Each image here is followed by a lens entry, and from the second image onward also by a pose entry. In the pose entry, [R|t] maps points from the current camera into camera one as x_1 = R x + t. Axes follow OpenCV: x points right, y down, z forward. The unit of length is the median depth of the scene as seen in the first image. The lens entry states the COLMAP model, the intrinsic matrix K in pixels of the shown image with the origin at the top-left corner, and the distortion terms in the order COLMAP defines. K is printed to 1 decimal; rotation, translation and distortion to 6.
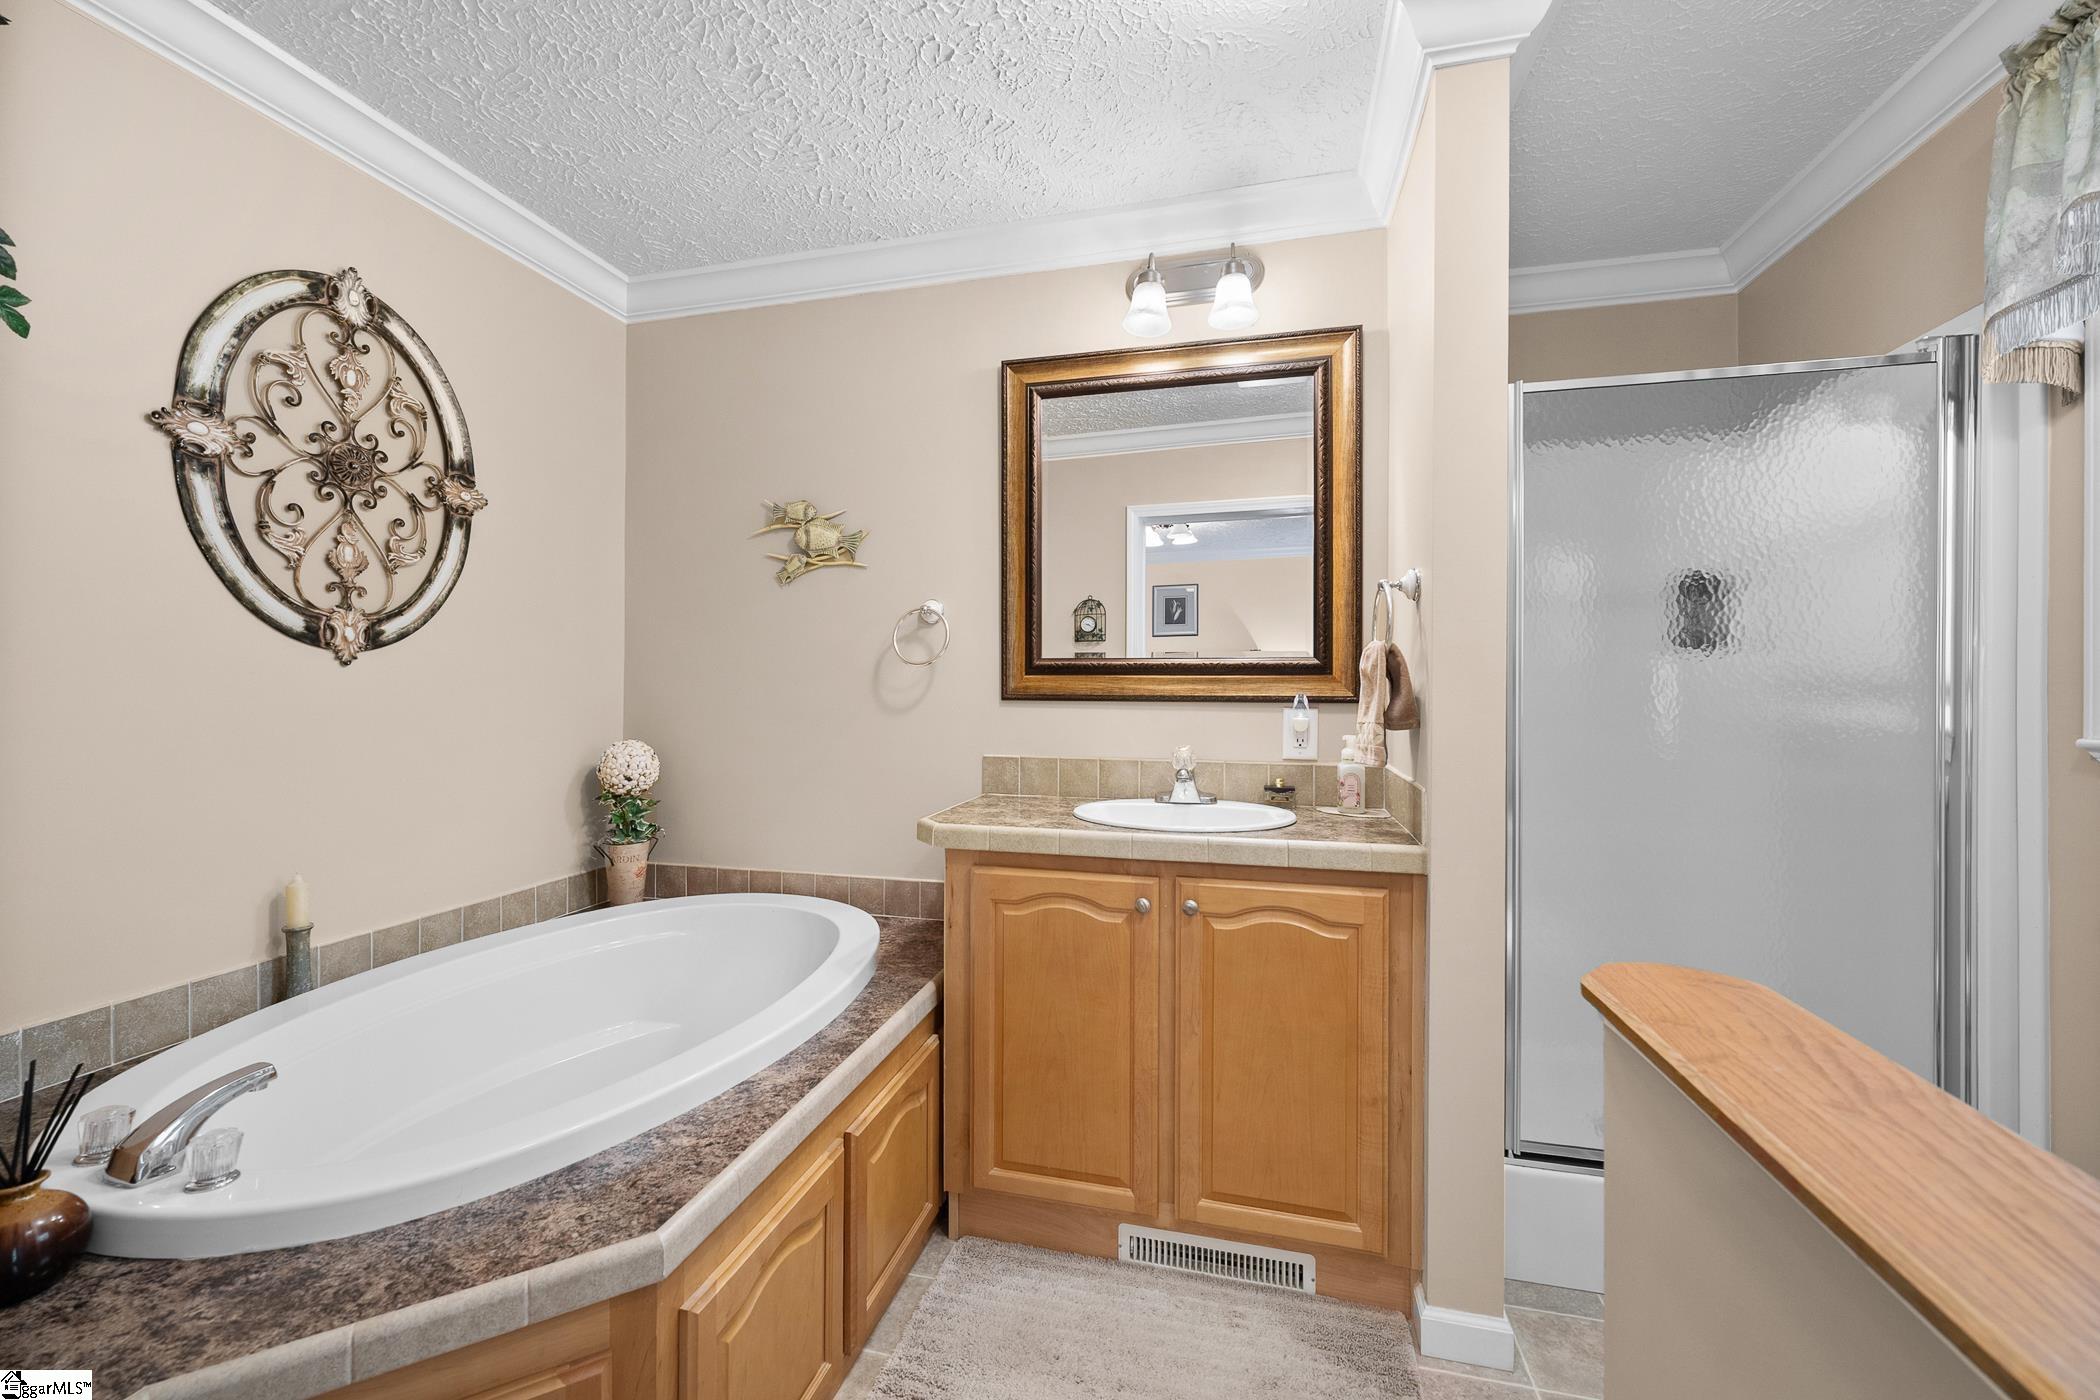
lens RADIAL K [[840.6, 0, 1051.7], [0, 840.6, 694.0], [0, 0, 1]] dist [0.001231, 0.000542]
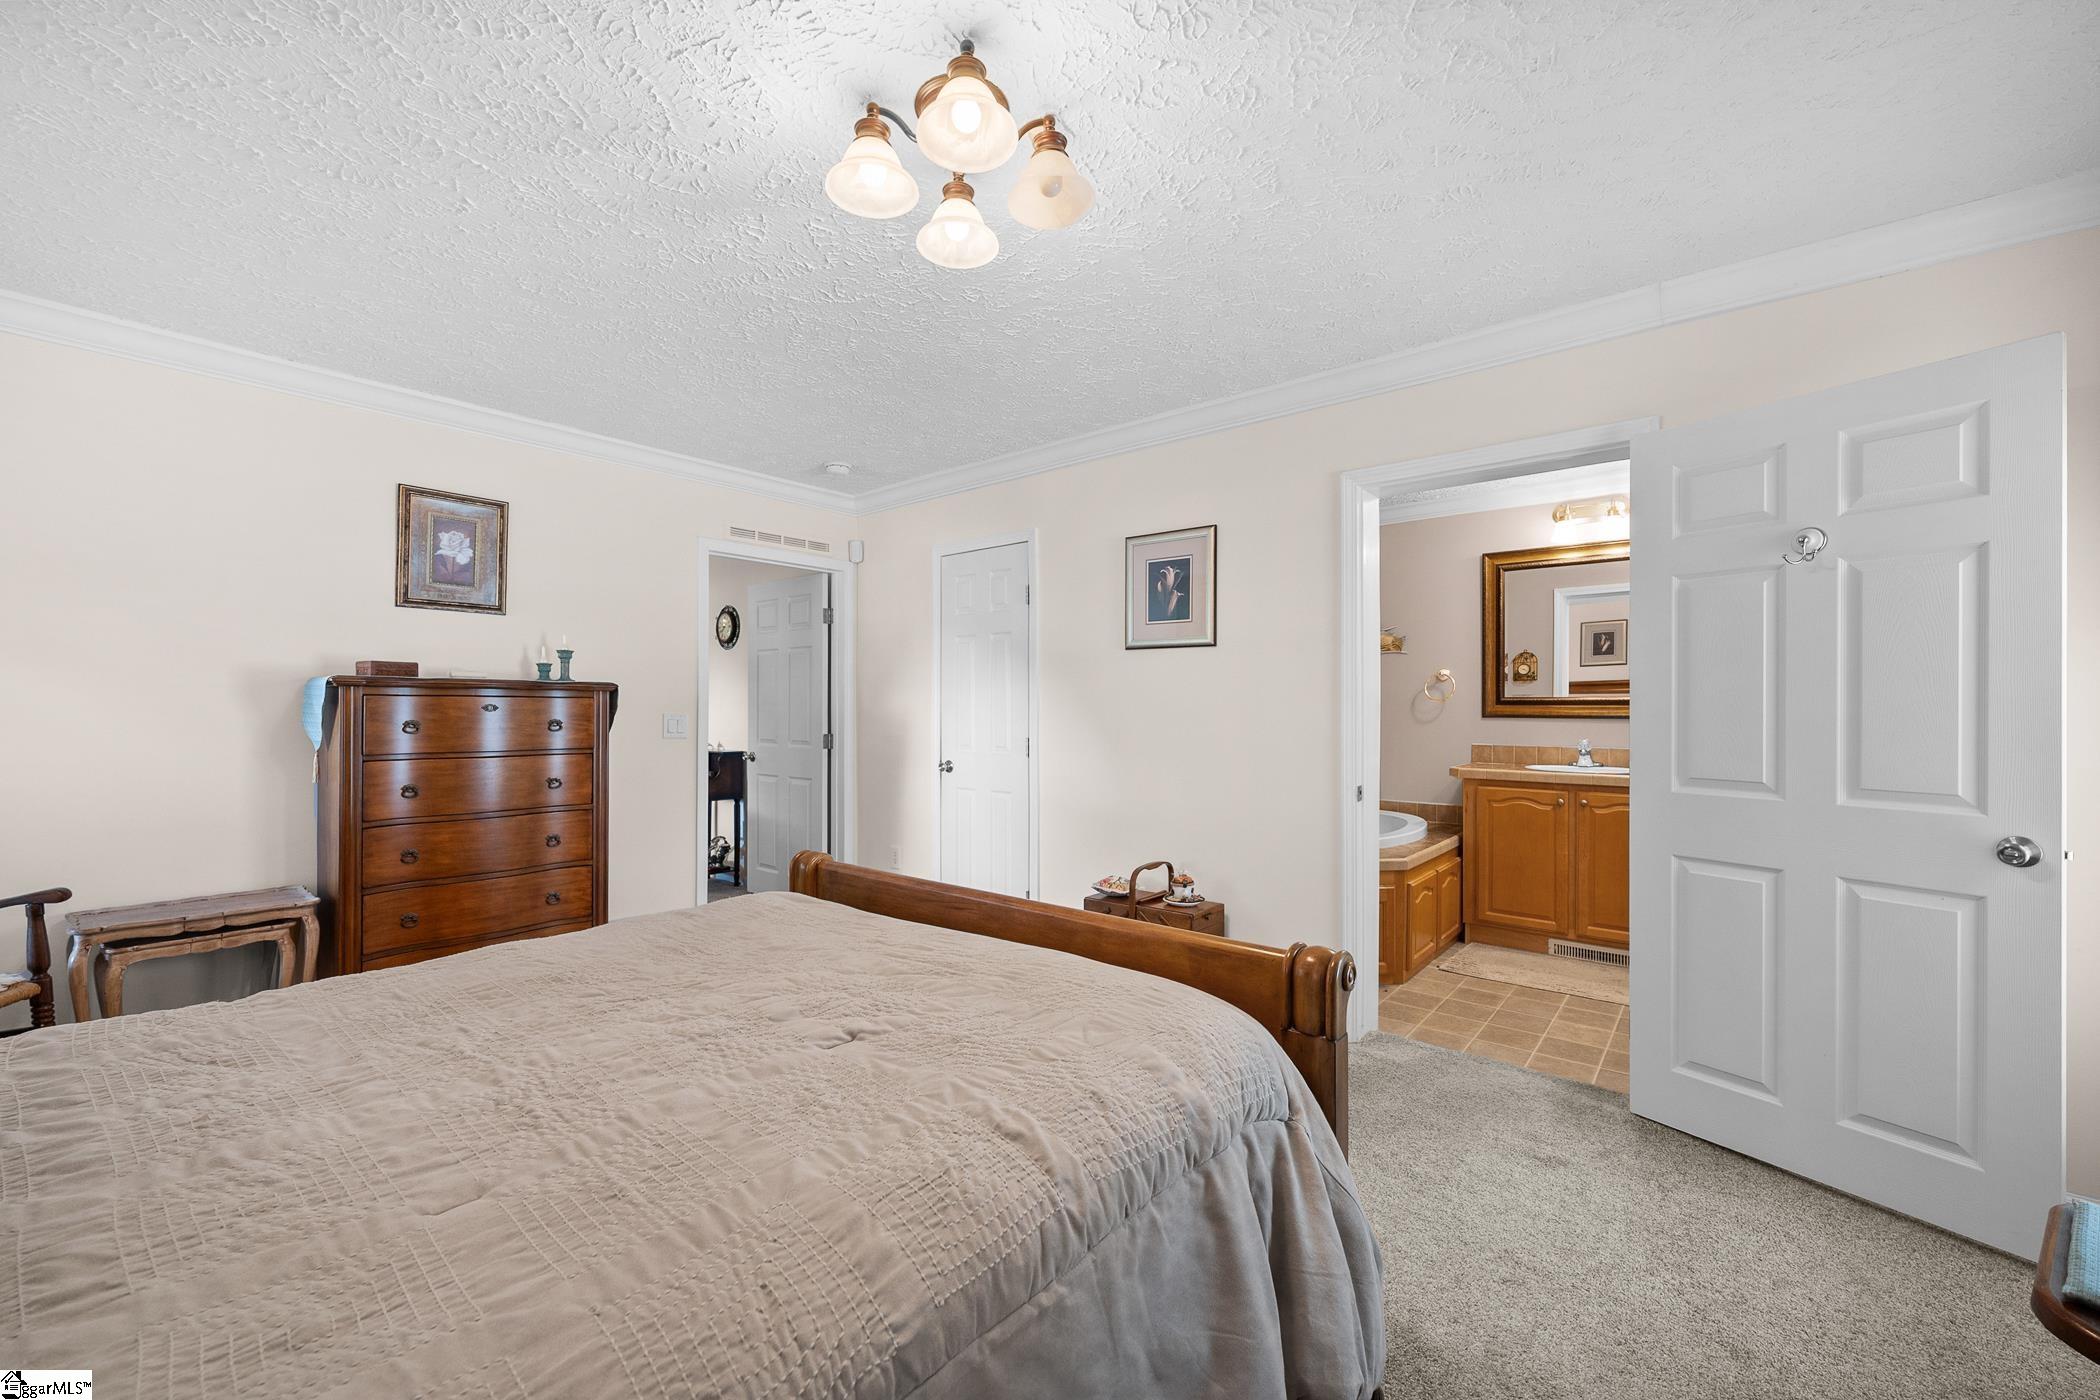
lens RADIAL K [[840.6, 0, 1038.0], [0, 840.6, 710.9], [0, 0, 1]] dist [0.001231, 0.000542]
pose [[0.894843, 0.000413, -0.446380, -0.135449], [-0.002900, 0.999984, -0.004888, 0.005414], [0.446371, 0.005669, 0.894830, -1.594919]]
